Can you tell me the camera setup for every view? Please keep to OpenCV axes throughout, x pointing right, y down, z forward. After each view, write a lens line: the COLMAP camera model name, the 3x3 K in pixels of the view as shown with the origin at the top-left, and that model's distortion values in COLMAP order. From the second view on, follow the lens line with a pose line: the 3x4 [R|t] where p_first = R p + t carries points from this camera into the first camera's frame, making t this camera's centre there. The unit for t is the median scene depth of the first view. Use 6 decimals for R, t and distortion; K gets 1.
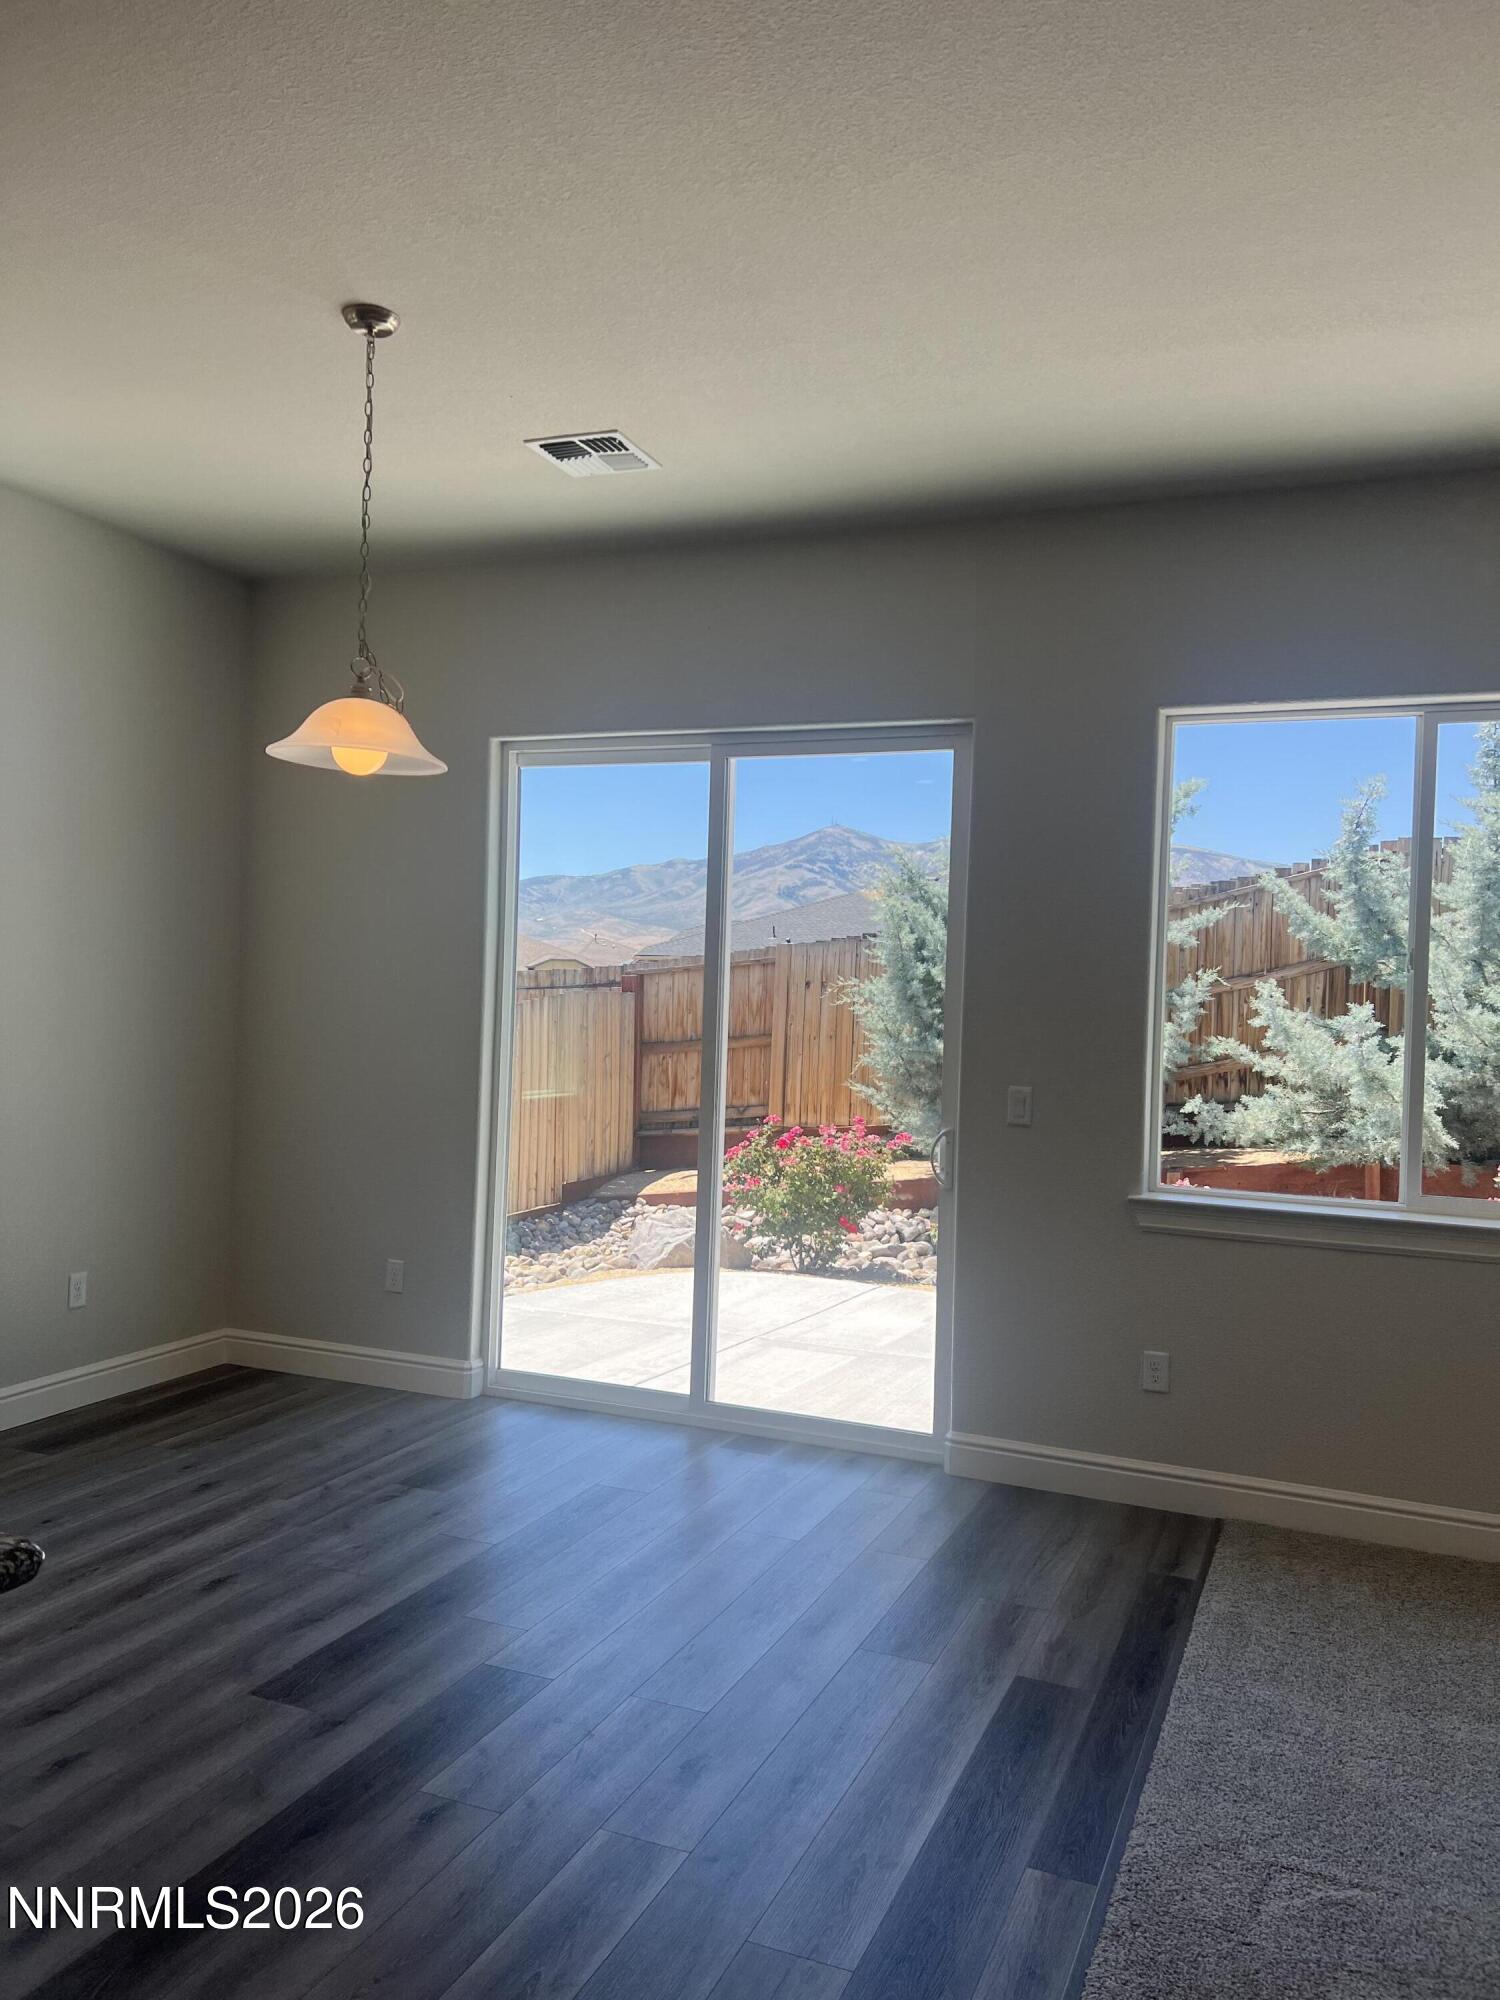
lens RADIAL K [[1488.1, 0, 750.0], [0, 1488.1, 1000.0], [0, 0, 1]] dist [0.050813, -0.060406]
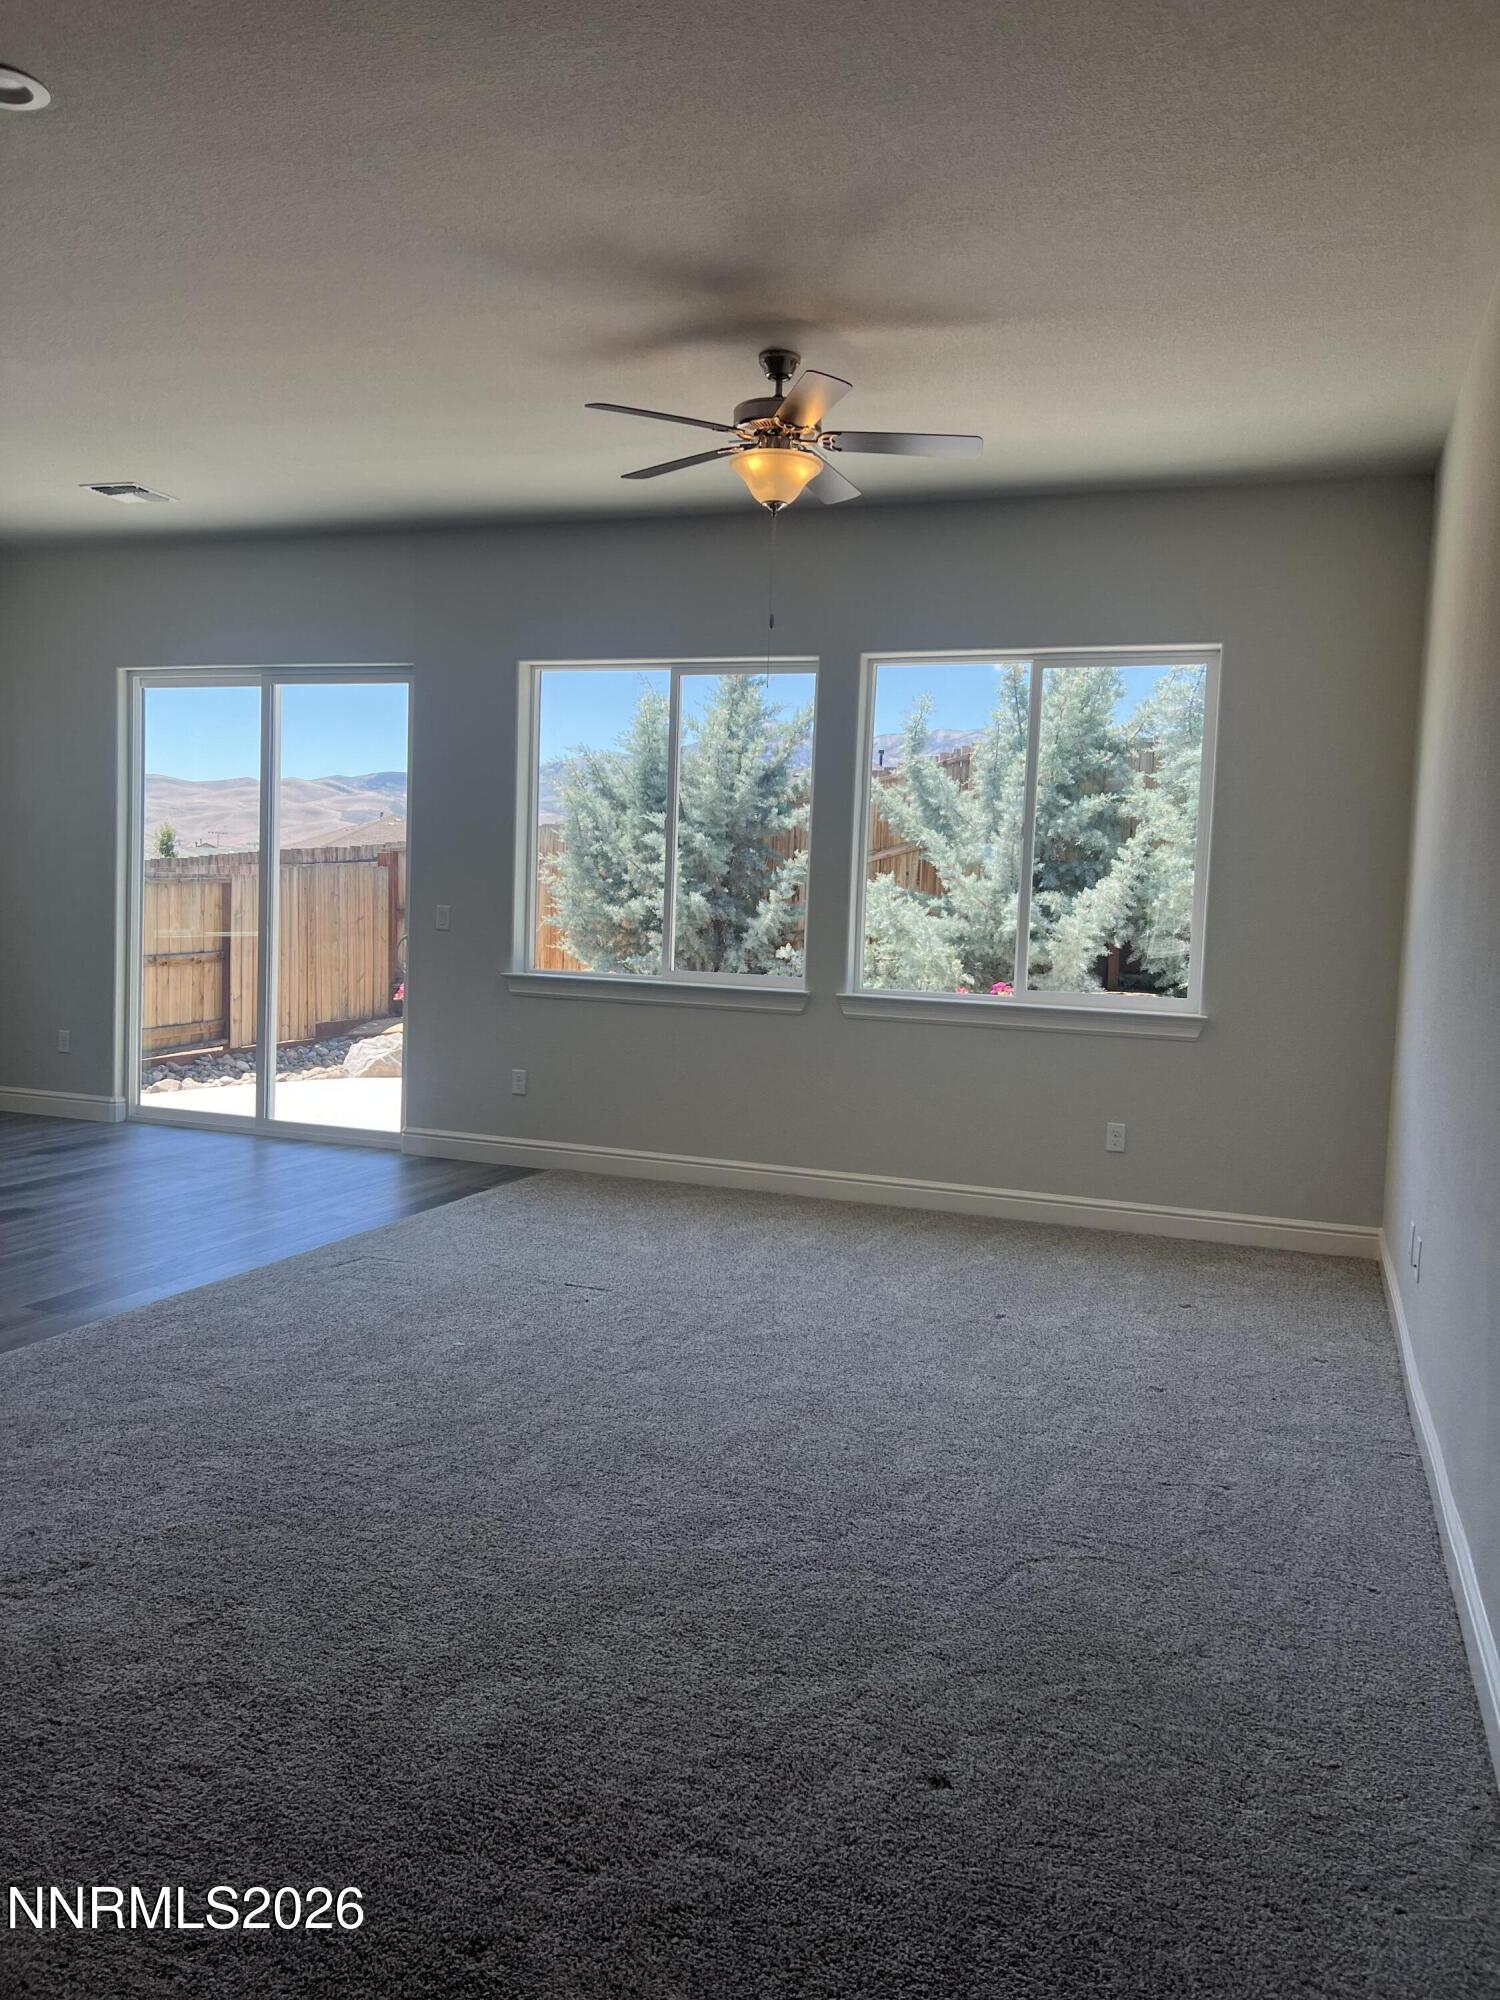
lens RADIAL K [[1488.1, 0, 750.0], [0, 1488.1, 1000.0], [0, 0, 1]] dist [0.050813, -0.060406]
pose [[0.998900, 0.001960, 0.046842, 0.207125], [-0.005197, 0.997597, 0.069090, 0.022879], [-0.046594, -0.069257, 0.996510, -0.277106]]
